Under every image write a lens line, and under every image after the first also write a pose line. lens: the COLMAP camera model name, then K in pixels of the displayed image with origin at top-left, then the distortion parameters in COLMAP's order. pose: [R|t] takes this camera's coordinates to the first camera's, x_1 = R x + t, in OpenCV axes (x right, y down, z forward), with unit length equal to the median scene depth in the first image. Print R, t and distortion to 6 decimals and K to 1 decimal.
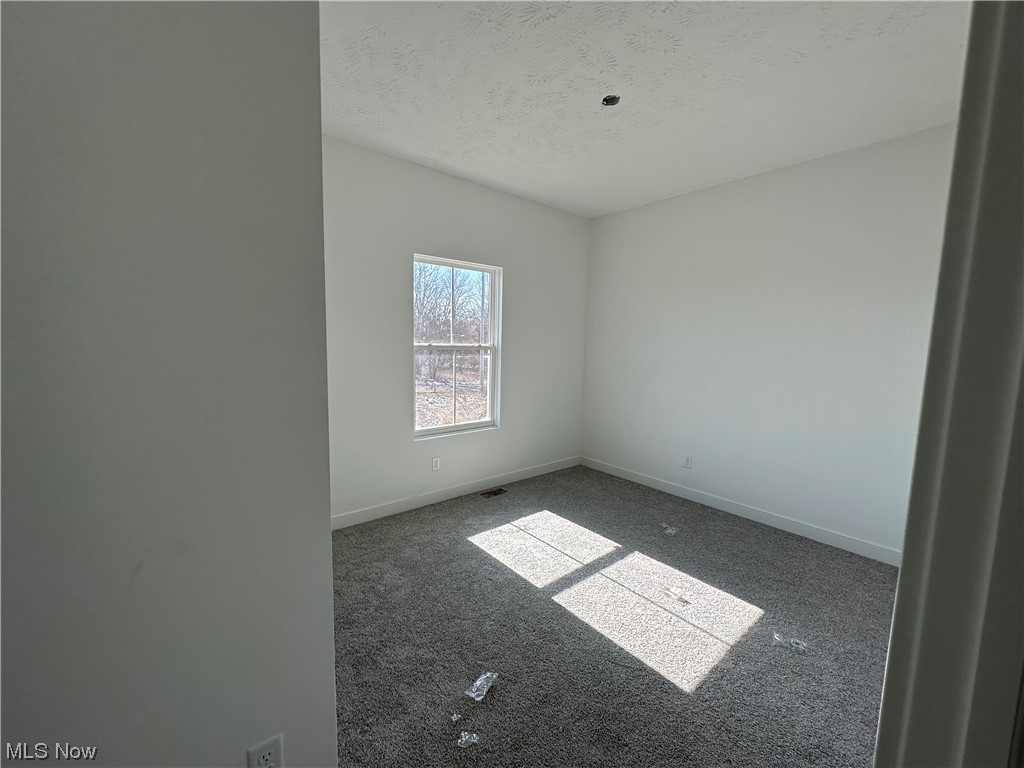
lens RADIAL K [[412.7, 0, 512.0], [0, 412.7, 384.0], [0, 0, 1]] dist [-0.000806, -0.000110]
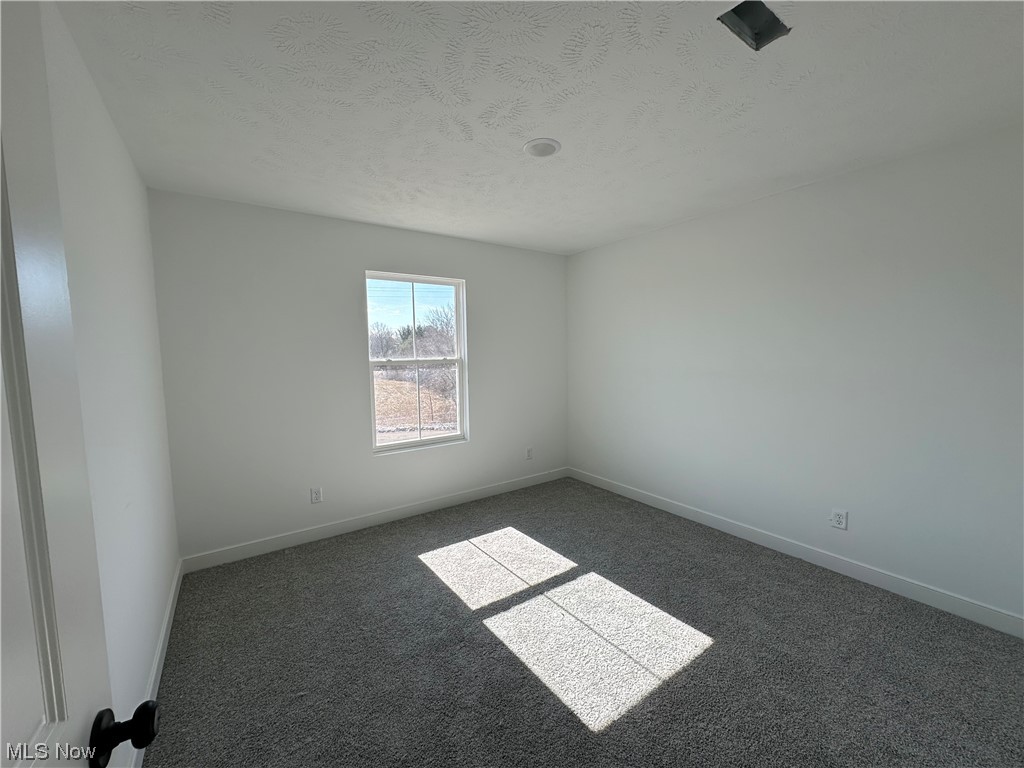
lens RADIAL K [[407.9, 0, 512.0], [0, 407.9, 384.0], [0, 0, 1]] dist [-0.000709, -0.000103]
pose [[0.996057, -0.033215, -0.082263, 0.175738], [0.031156, 0.999172, -0.026180, -0.002086], [0.083064, 0.023514, 0.996267, 0.039638]]
